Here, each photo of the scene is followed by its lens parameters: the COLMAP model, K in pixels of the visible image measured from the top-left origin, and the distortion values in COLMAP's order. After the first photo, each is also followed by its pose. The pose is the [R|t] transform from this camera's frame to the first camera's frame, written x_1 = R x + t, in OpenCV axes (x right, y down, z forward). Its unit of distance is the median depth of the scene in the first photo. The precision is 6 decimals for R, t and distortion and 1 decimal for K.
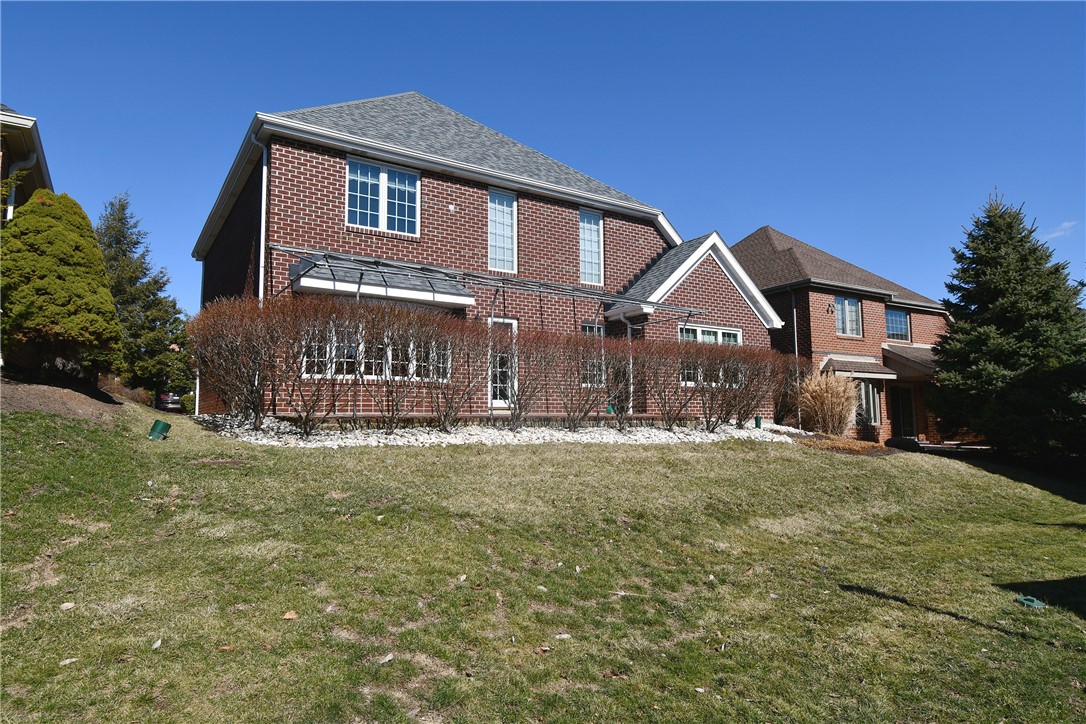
lens RADIAL K [[645.4, 0, 543.0], [0, 645.4, 362.0], [0, 0, 1]] dist [0.001411, 0.000076]
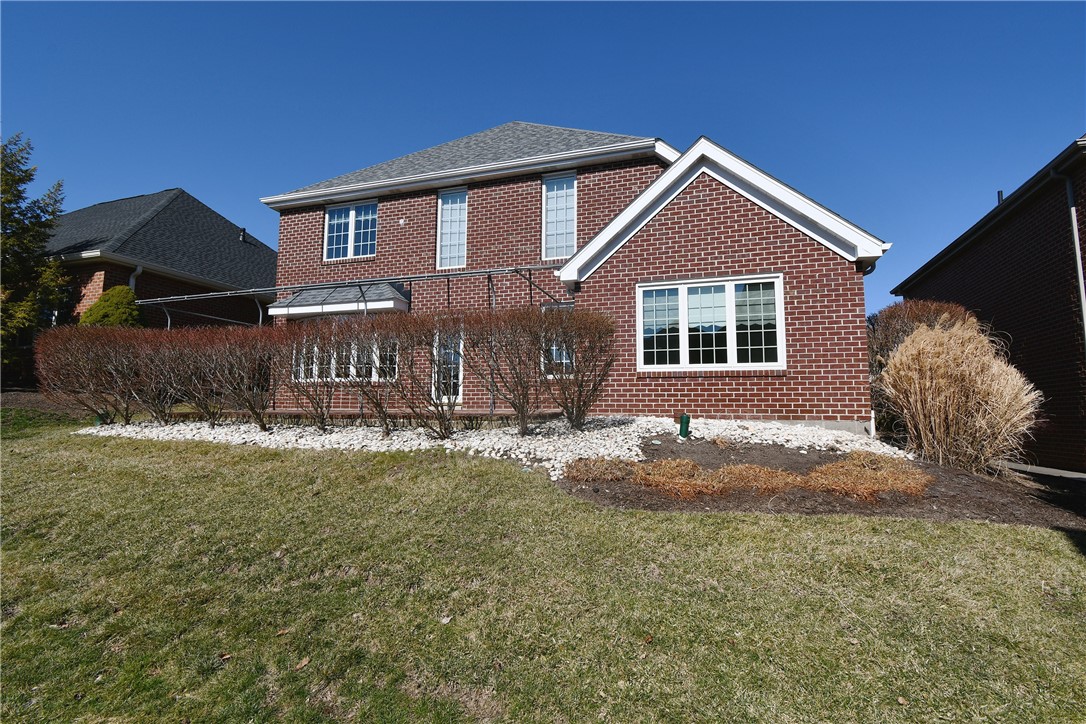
lens RADIAL K [[510.6, 0, 543.0], [0, 510.6, 362.0], [0, 0, 1]] dist [0.000552, -0.000157]
pose [[0.620914, -0.068941, -0.780841, 0.681971], [0.062219, 0.997317, -0.038578, 0.048213], [0.781406, -0.024630, 0.623537, 0.653328]]
